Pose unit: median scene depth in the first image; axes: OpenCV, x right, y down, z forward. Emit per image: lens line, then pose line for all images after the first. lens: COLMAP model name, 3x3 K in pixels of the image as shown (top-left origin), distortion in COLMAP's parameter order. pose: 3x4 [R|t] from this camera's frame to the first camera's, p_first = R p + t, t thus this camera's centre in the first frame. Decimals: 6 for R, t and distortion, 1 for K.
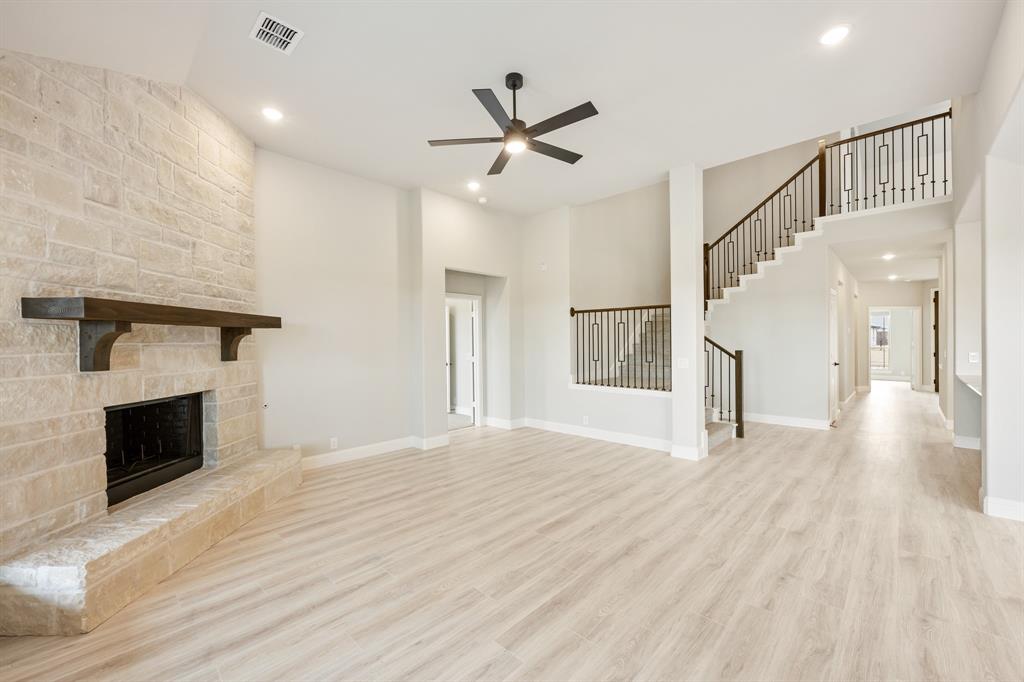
lens RADIAL K [[408.0, 0, 513.6], [0, 408.0, 341.9], [0, 0, 1]] dist [0.000225, 0.000069]
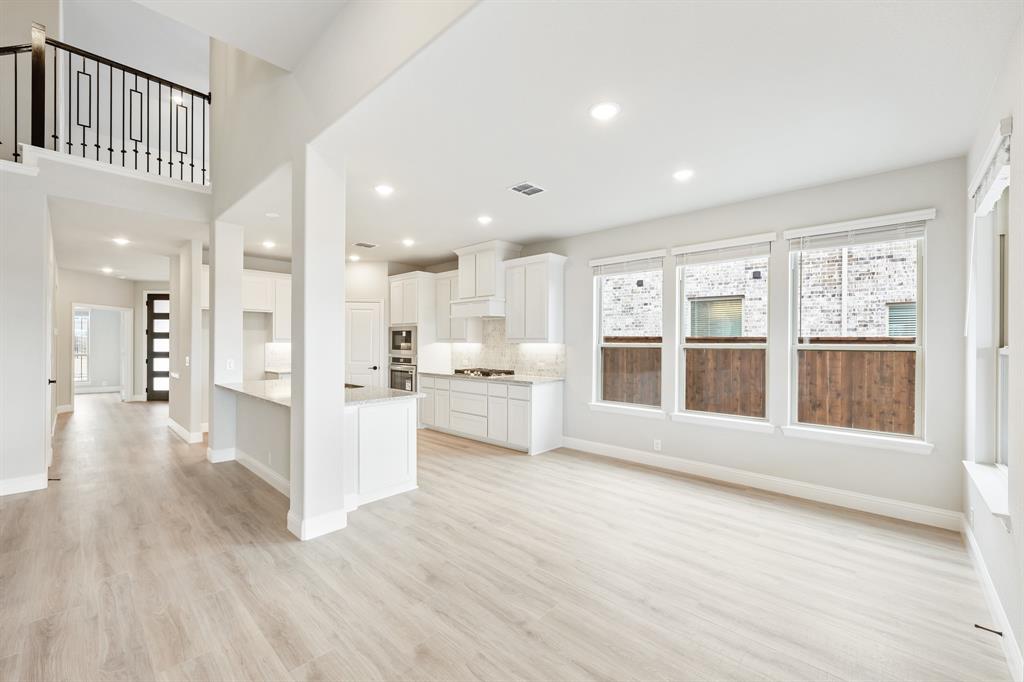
lens RADIAL K [[412.4, 0, 512.2], [0, 412.4, 344.0], [0, 0, 1]] dist [-0.000647, 0.000142]
pose [[-0.011188, 0.008851, 0.999898, 0.132342], [-0.001221, 0.999960, -0.008865, -0.002163], [-0.999937, -0.001320, -0.011177, 0.305234]]
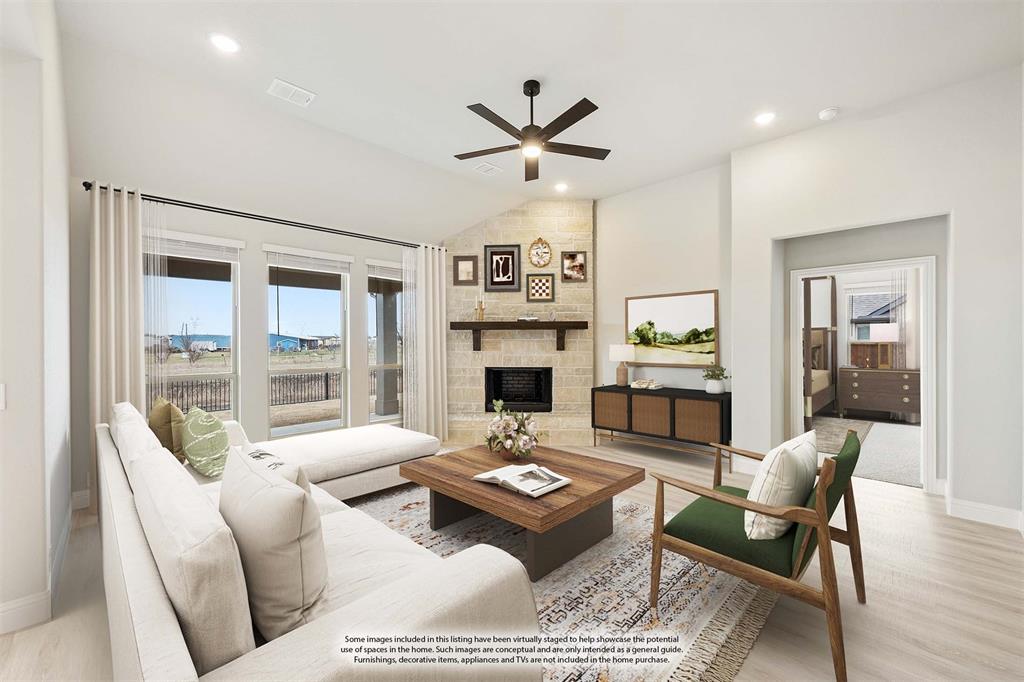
lens RADIAL K [[408.0, 0, 513.6], [0, 408.0, 341.9], [0, 0, 1]] dist [0.000225, 0.000069]
pose [[-0.026910, 0.013453, -0.999547, 0.569697], [-0.000727, 0.999909, 0.013477, -0.005552], [0.999638, 0.001089, -0.026898, 0.537693]]
